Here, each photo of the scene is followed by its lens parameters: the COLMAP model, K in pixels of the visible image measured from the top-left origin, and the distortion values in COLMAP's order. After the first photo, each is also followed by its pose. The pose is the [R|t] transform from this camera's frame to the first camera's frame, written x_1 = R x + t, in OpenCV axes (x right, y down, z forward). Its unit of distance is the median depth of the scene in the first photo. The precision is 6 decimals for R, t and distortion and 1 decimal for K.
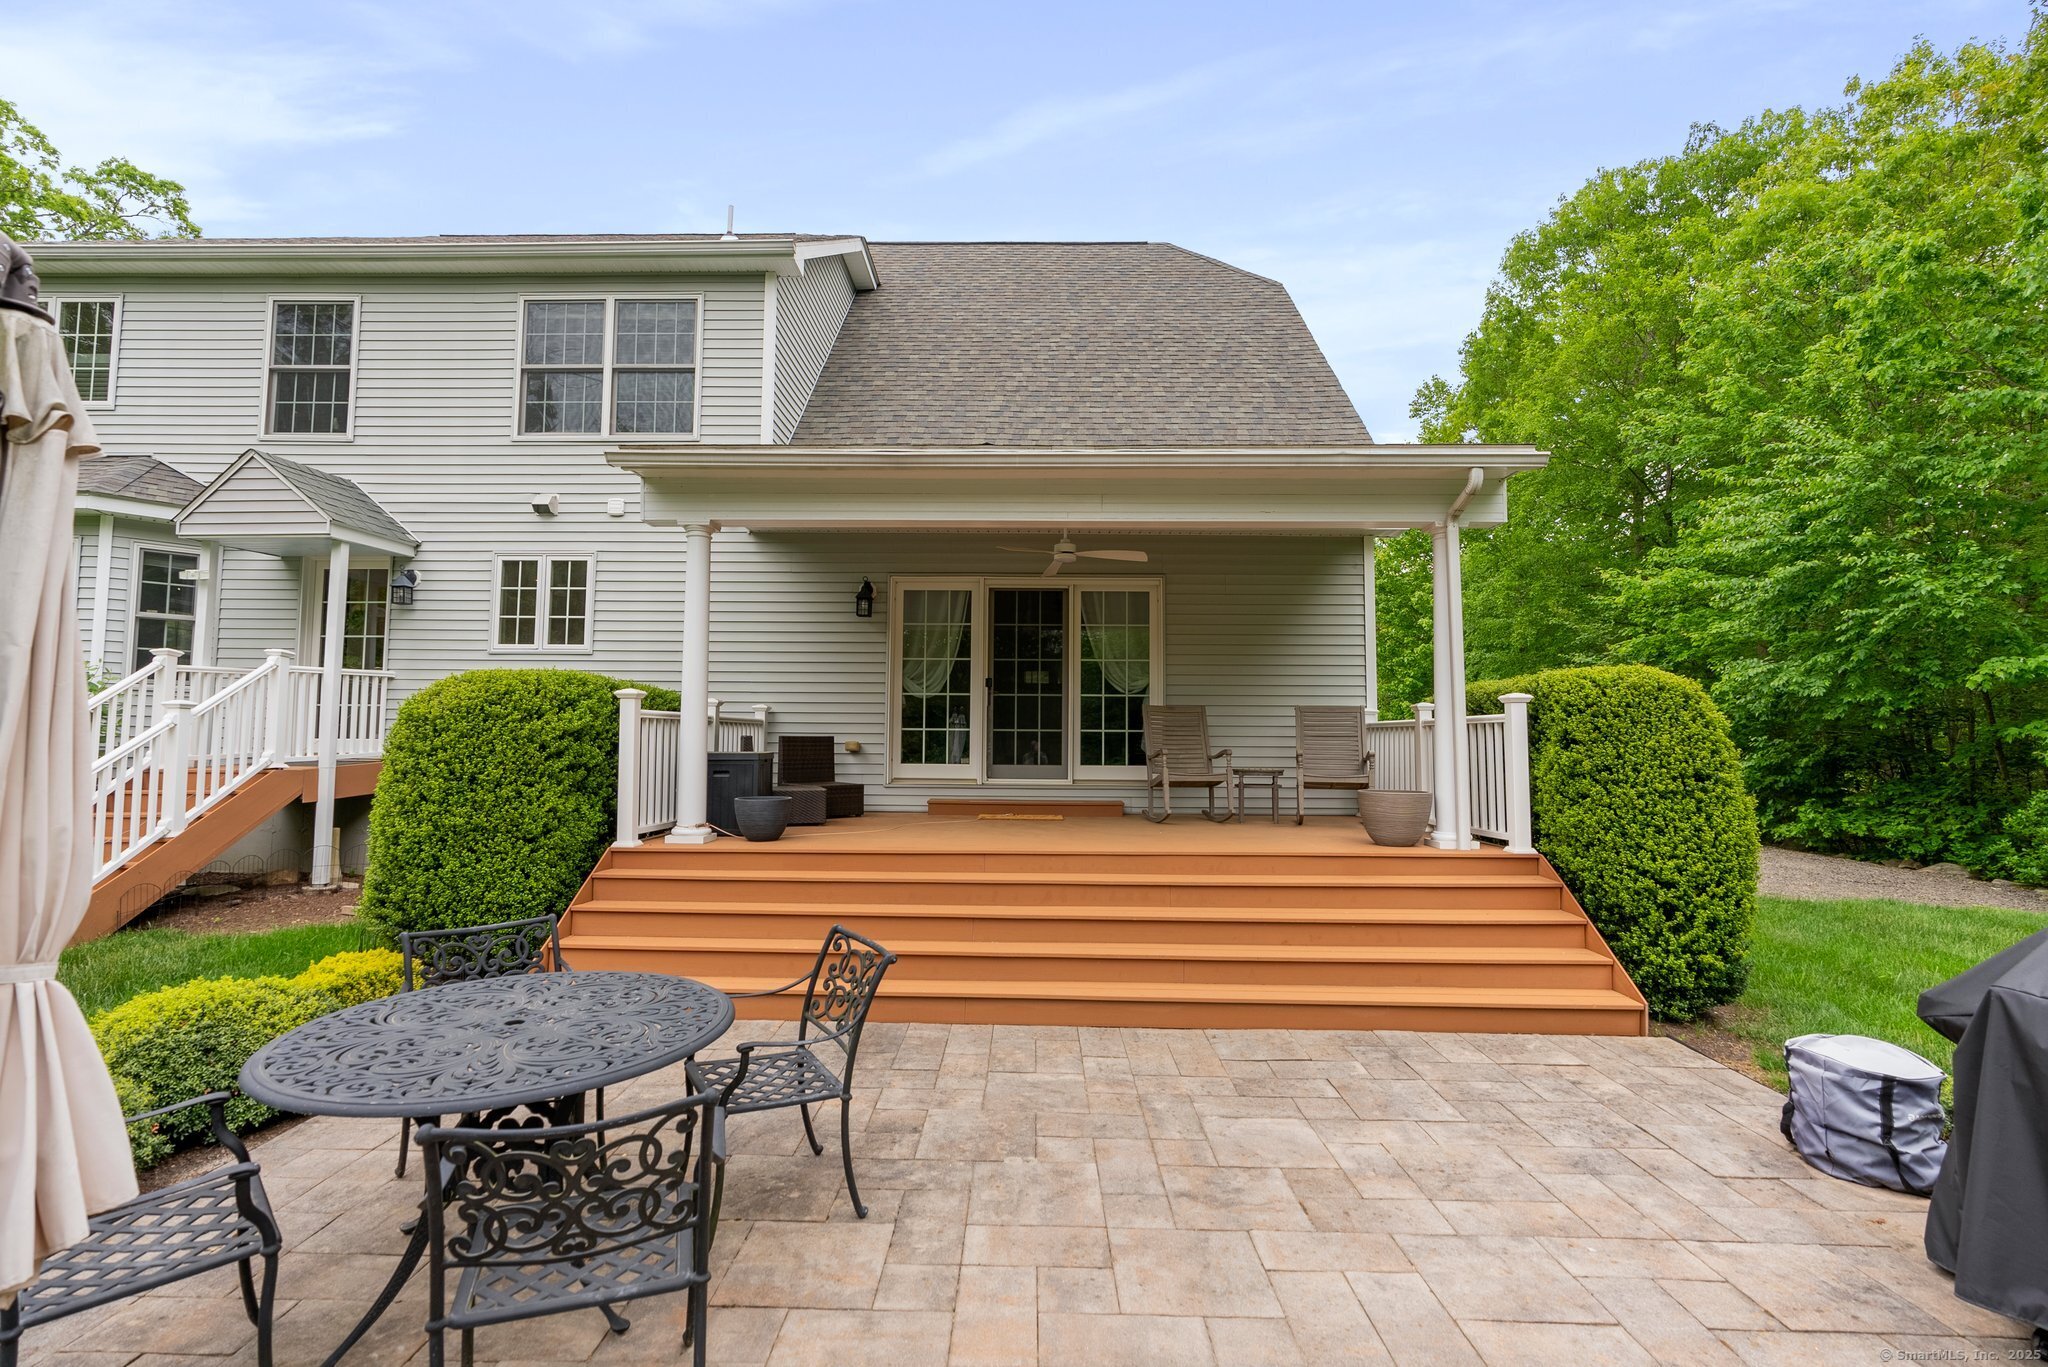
lens RADIAL K [[945.6, 0, 1004.6], [0, 945.6, 674.6], [0, 0, 1]] dist [-0.012235, 0.005242]
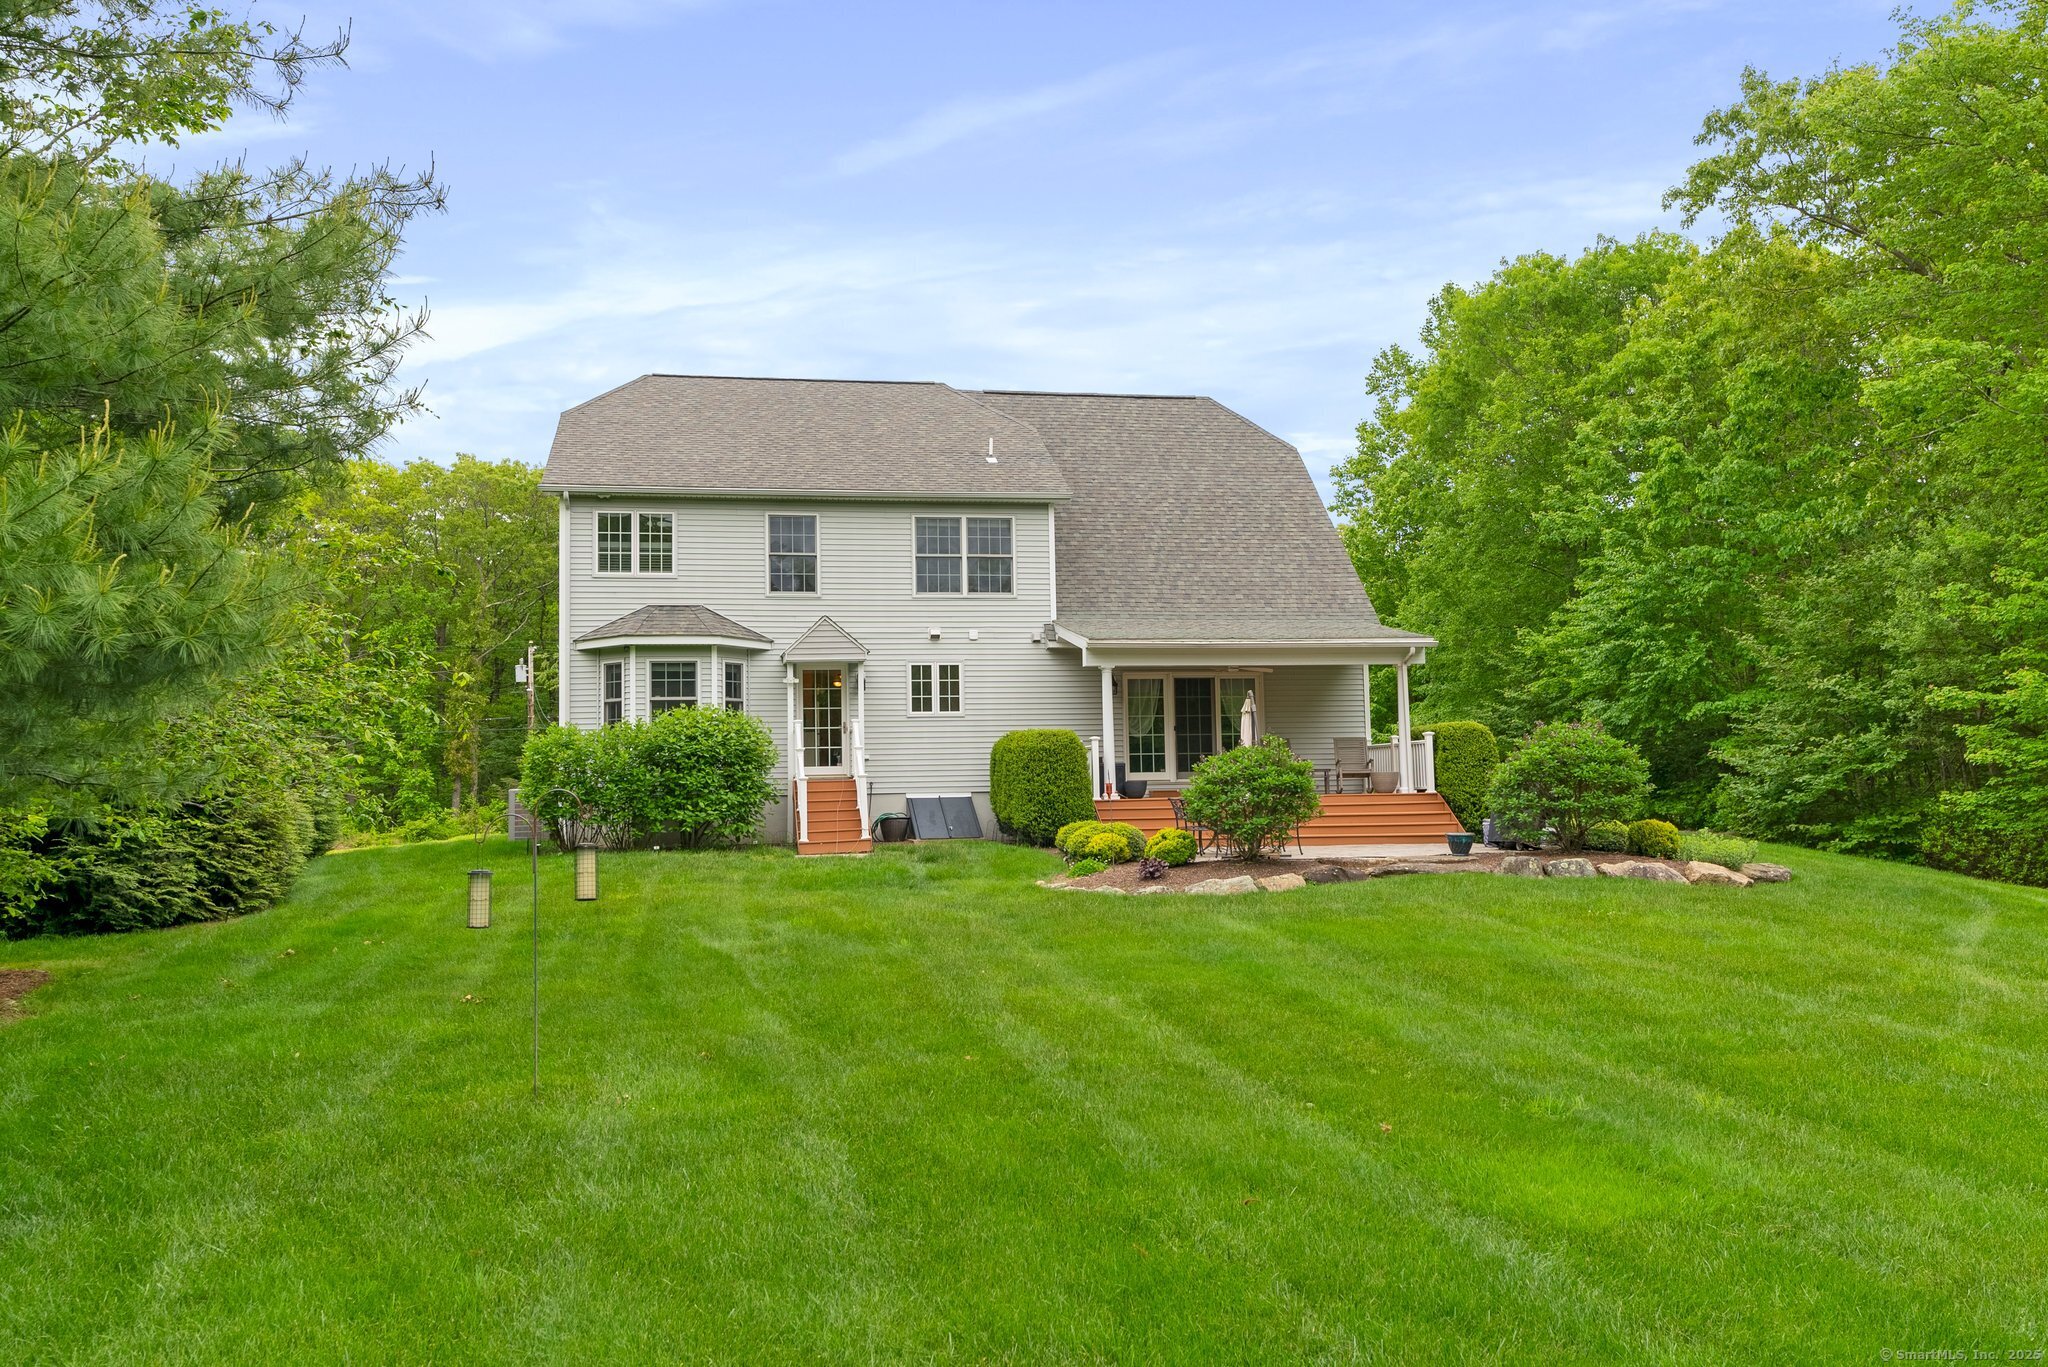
lens RADIAL K [[1417.6, 0, 1032.9], [0, 1417.6, 682.6], [0, 0, 1]] dist [0.000573, 0.001518]
pose [[0.984506, -0.012196, 0.174928, -0.768501], [0.013379, 0.999895, -0.005586, -0.068676], [-0.174842, 0.007840, 0.984565, -1.683972]]
